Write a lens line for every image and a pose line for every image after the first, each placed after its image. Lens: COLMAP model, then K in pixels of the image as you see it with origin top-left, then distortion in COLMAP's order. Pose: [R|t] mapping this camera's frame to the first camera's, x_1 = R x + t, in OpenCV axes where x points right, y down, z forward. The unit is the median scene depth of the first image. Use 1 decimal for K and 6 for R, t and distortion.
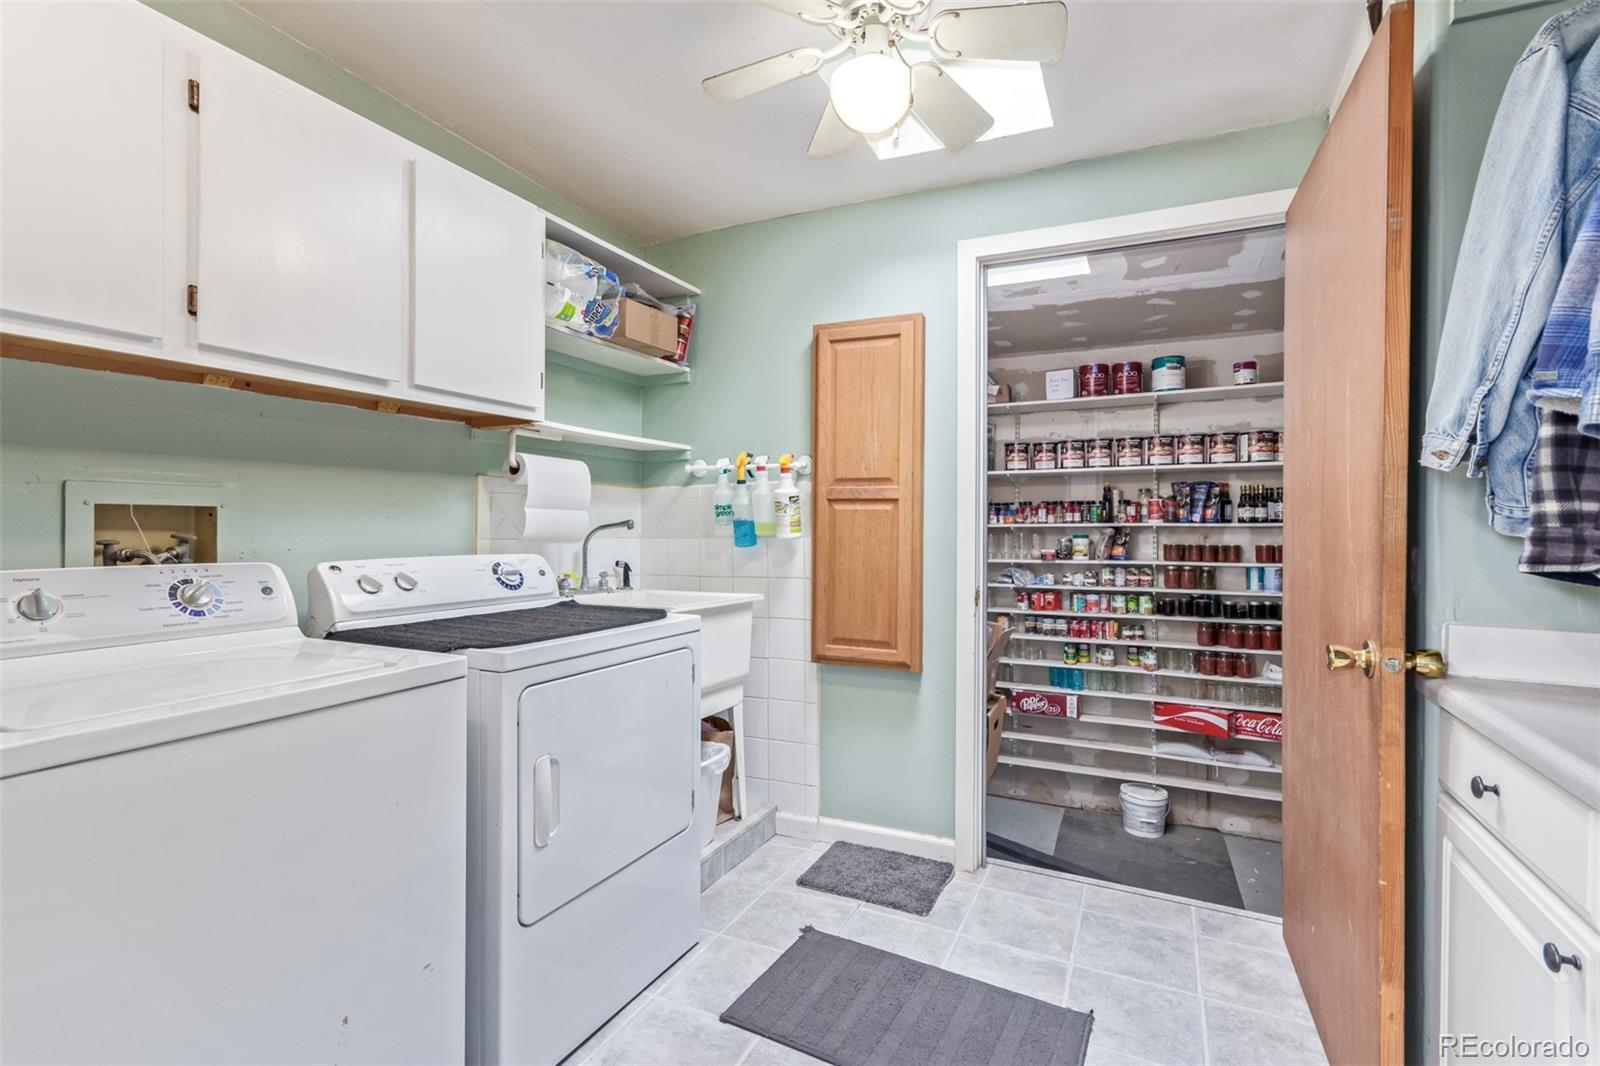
lens RADIAL K [[742.3, 0, 802.6], [0, 742.3, 537.4], [0, 0, 1]] dist [0.006368, 0.000714]
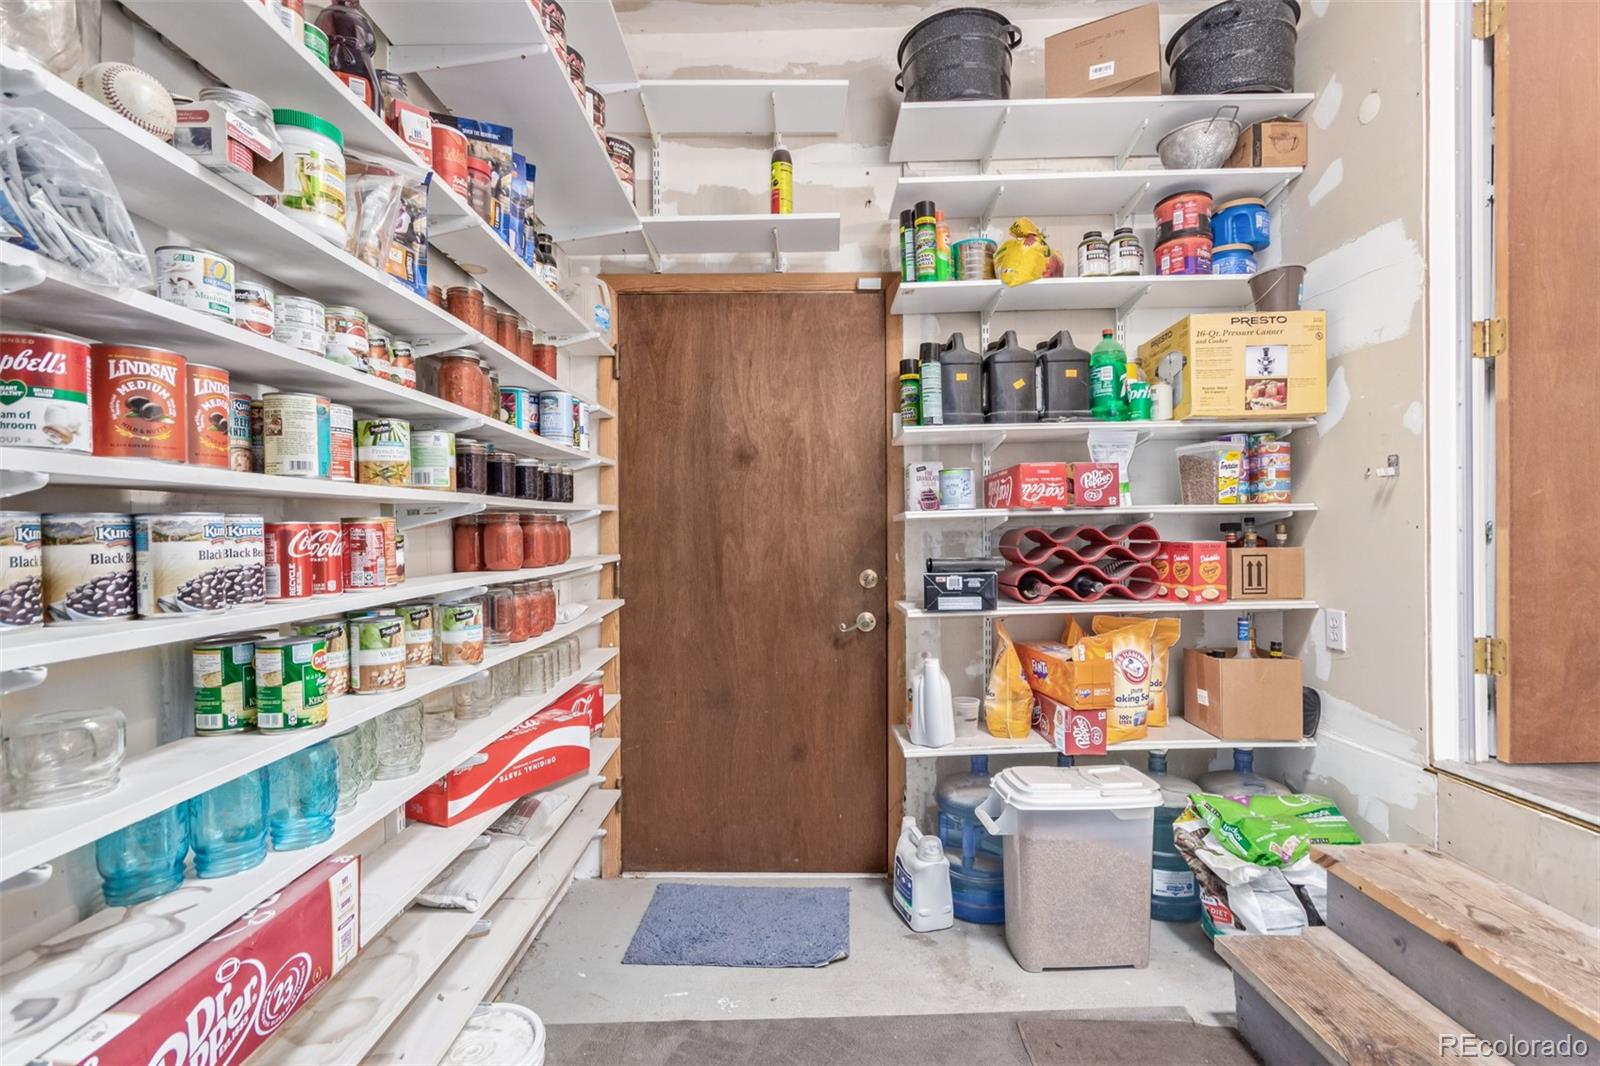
lens RADIAL K [[742.3, 0, 802.6], [0, 742.3, 537.4], [0, 0, 1]] dist [0.006368, 0.000714]
pose [[-0.435764, -0.005818, 0.900042, 0.110226], [0.008526, 0.999908, 0.010591, 0.115824], [-0.900021, 0.012289, -0.435674, 0.958608]]
